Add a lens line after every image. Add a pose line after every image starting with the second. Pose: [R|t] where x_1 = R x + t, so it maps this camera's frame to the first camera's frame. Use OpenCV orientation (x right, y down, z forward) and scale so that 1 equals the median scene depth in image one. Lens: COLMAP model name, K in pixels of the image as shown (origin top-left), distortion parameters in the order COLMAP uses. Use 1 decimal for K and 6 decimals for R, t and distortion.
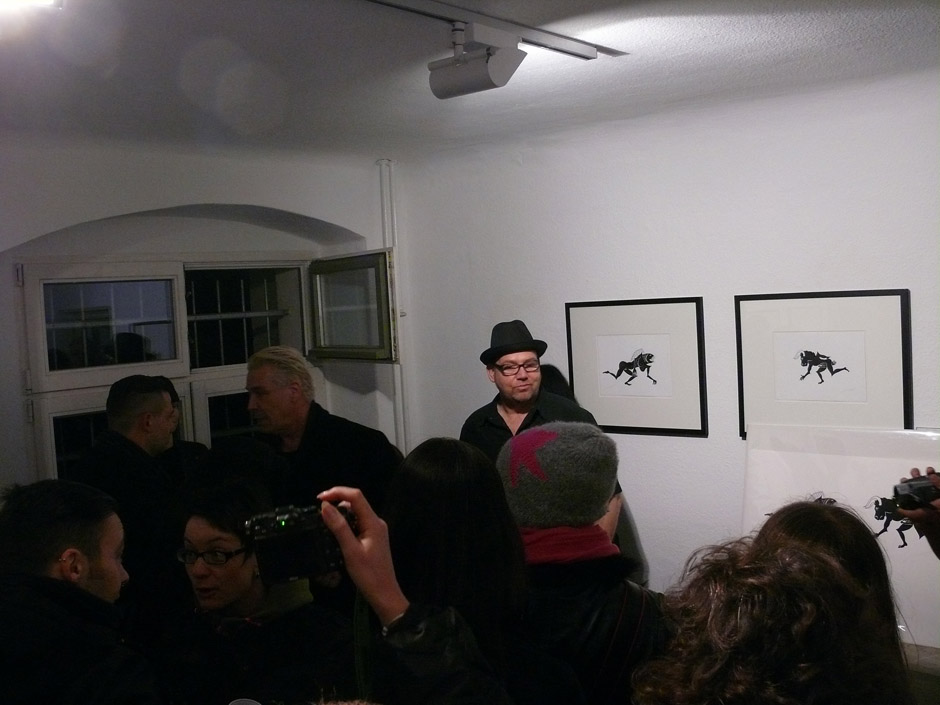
lens RADIAL K [[986.3, 0, 470.0], [0, 986.3, 352.5], [0, 0, 1]] dist [-0.200108, 0.258909]
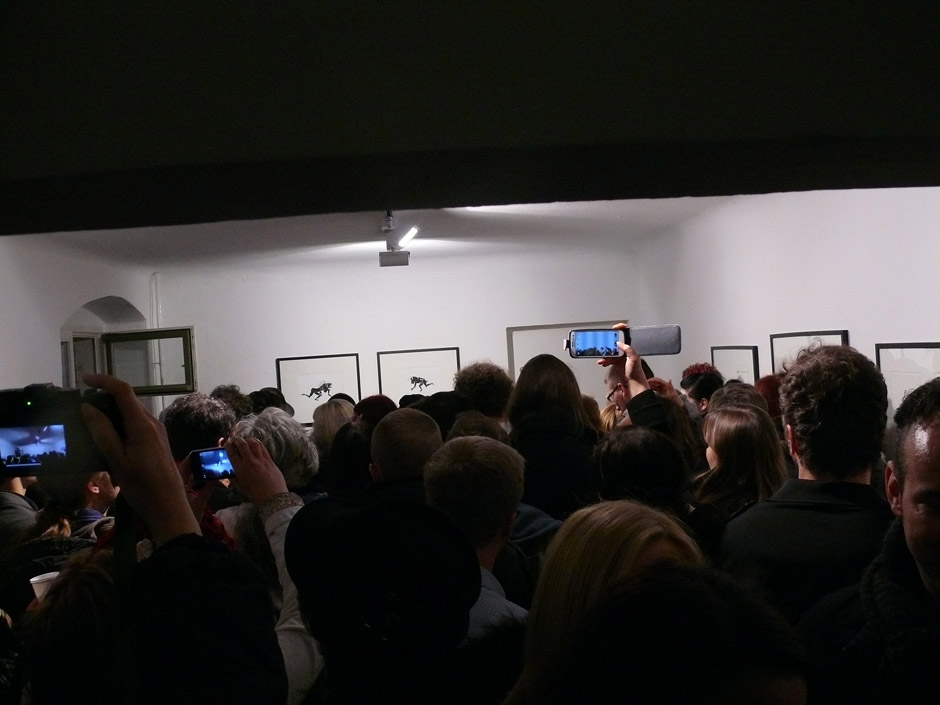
lens RADIAL K [[986.3, 0, 470.0], [0, 986.3, 352.5], [0, 0, 1]] dist [-0.200108, 0.258909]
pose [[0.659805, -0.002253, 0.751433, -1.240352], [0.065128, 0.996404, -0.054199, 0.073244], [-0.748609, 0.084700, 0.657579, -0.553975]]
